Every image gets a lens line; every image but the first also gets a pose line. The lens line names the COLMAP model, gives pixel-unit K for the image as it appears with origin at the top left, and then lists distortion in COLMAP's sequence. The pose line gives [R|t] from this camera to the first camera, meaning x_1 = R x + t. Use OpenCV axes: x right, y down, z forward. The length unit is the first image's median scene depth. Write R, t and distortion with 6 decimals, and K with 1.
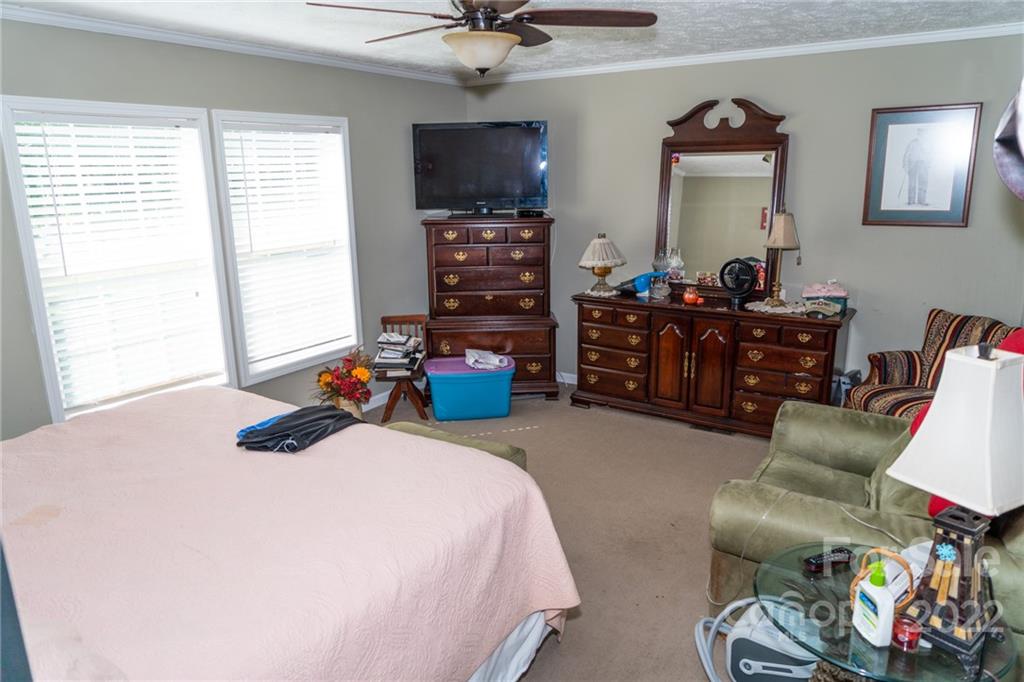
lens RADIAL K [[690.2, 0, 519.6], [0, 690.2, 343.5], [0, 0, 1]] dist [-0.007804, -0.000687]
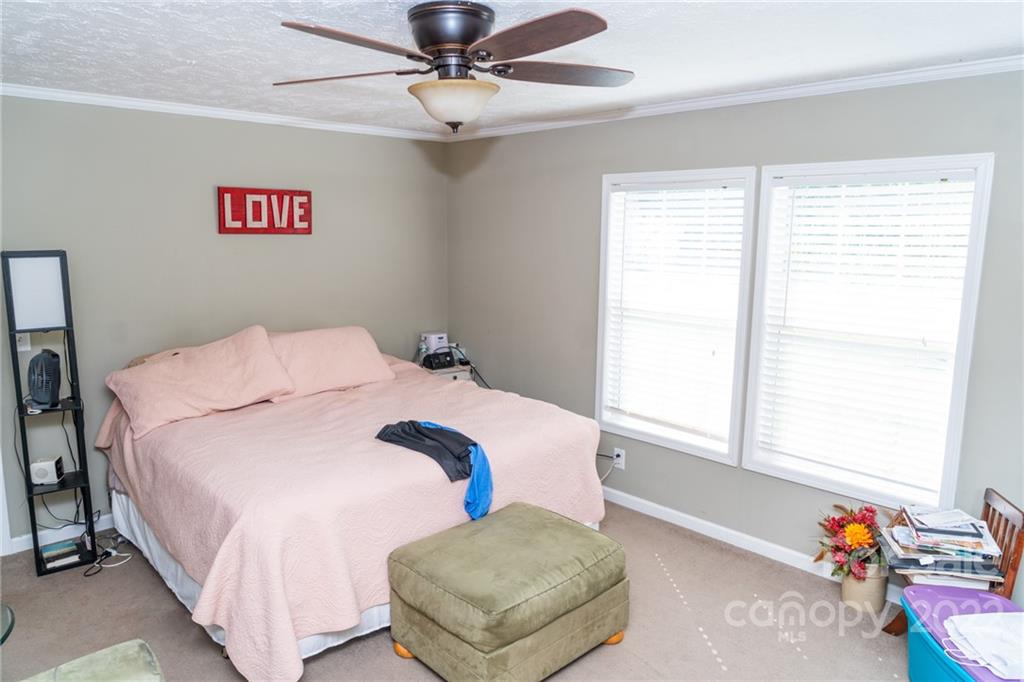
lens RADIAL K [[690.2, 0, 519.0], [0, 690.2, 339.6], [0, 0, 1]] dist [-0.007804, -0.000687]
pose [[-0.226277, 0.166311, -0.959760, 0.566276], [-0.249358, 0.942593, 0.222125, -0.250961], [0.941605, 0.289585, -0.171816, 0.941594]]
